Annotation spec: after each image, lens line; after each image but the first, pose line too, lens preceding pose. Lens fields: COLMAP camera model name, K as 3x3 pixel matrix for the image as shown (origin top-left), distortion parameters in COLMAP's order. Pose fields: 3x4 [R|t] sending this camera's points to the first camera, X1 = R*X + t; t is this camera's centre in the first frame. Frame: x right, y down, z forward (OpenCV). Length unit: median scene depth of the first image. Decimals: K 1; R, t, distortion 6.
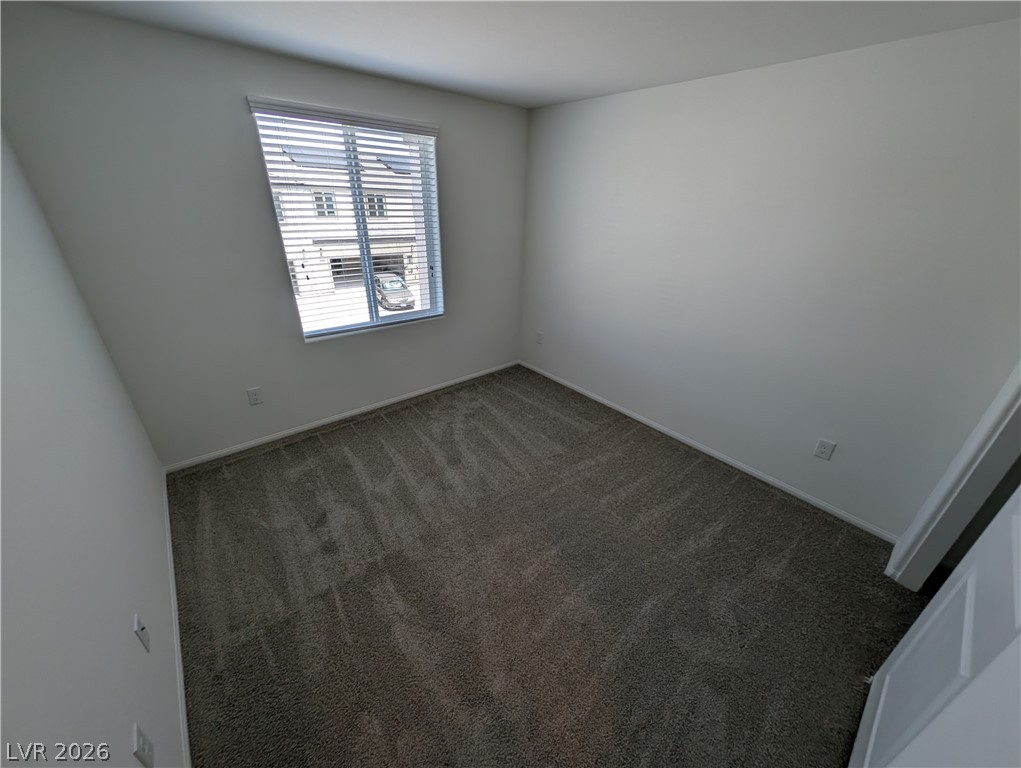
lens RADIAL K [[382.7, 0, 514.0], [0, 382.7, 385.4], [0, 0, 1]] dist [0.006773, -0.001150]
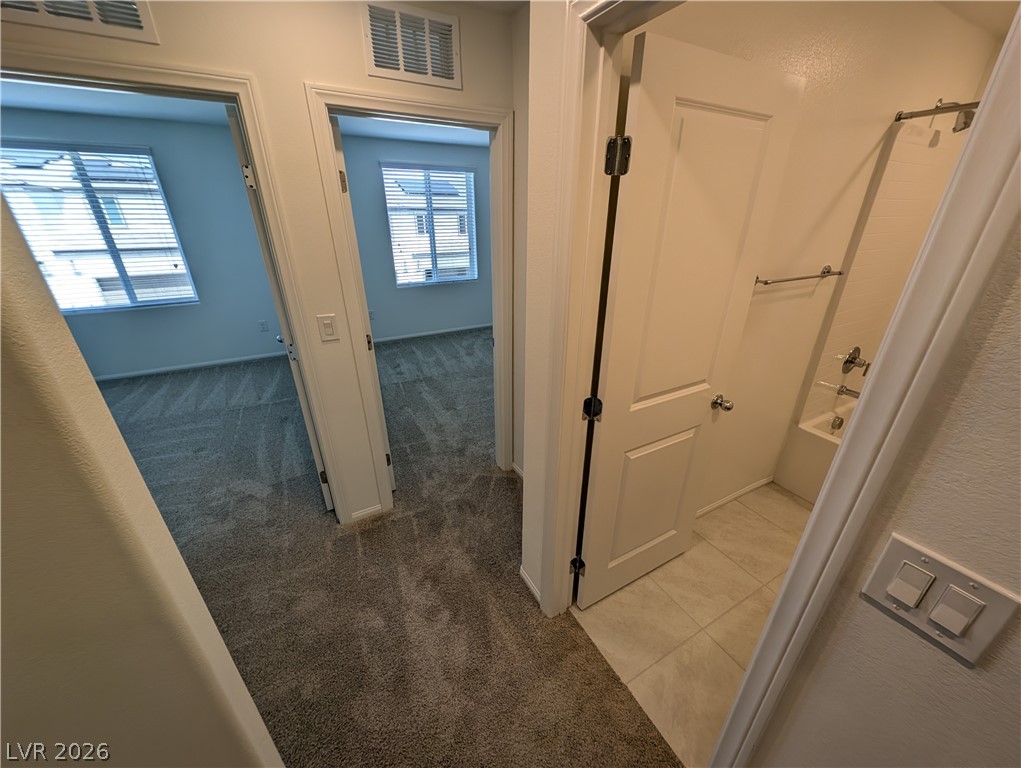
lens RADIAL K [[382.7, 0, 512.6], [0, 382.7, 383.8], [0, 0, 1]] dist [0.006773, -0.001150]
pose [[0.976675, 0.057766, -0.206807, 0.428147], [-0.065689, 0.997338, -0.031646, 0.395778], [0.204428, 0.044492, 0.977870, -0.702138]]
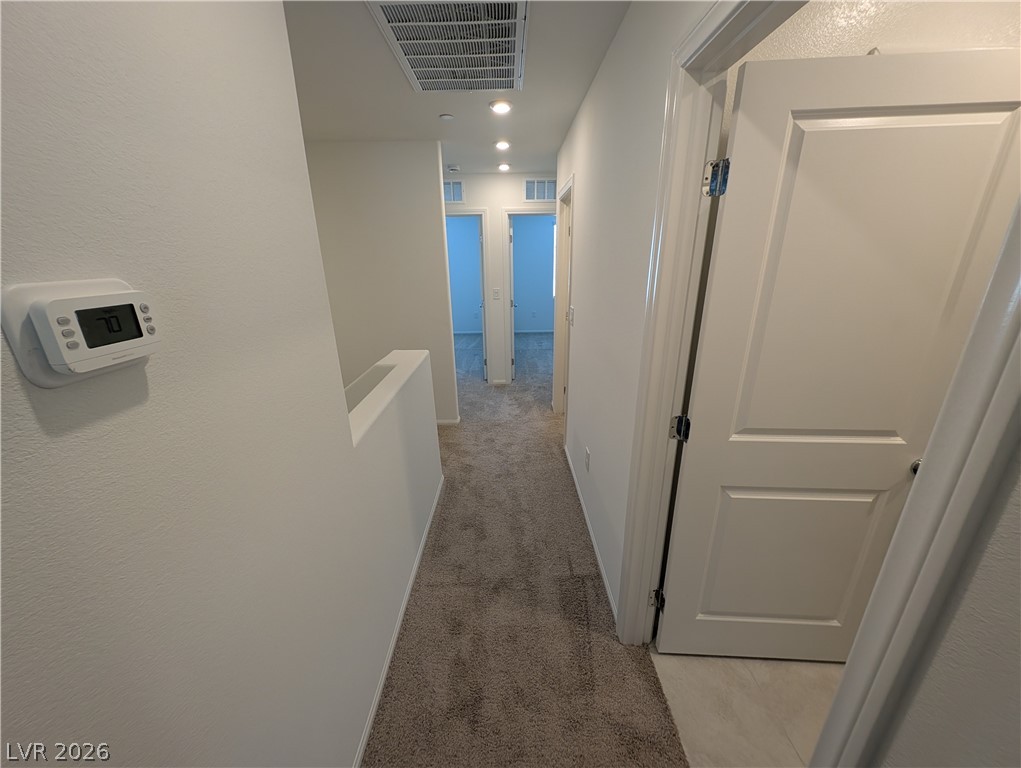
lens RADIAL K [[382.7, 0, 507.2], [0, 382.7, 384.2], [0, 0, 1]] dist [0.006773, -0.001150]
pose [[0.754789, 0.166092, -0.634592, 1.191290], [-0.249289, 0.967461, -0.043292, 0.766210], [0.606752, 0.190873, 0.771634, -1.360537]]
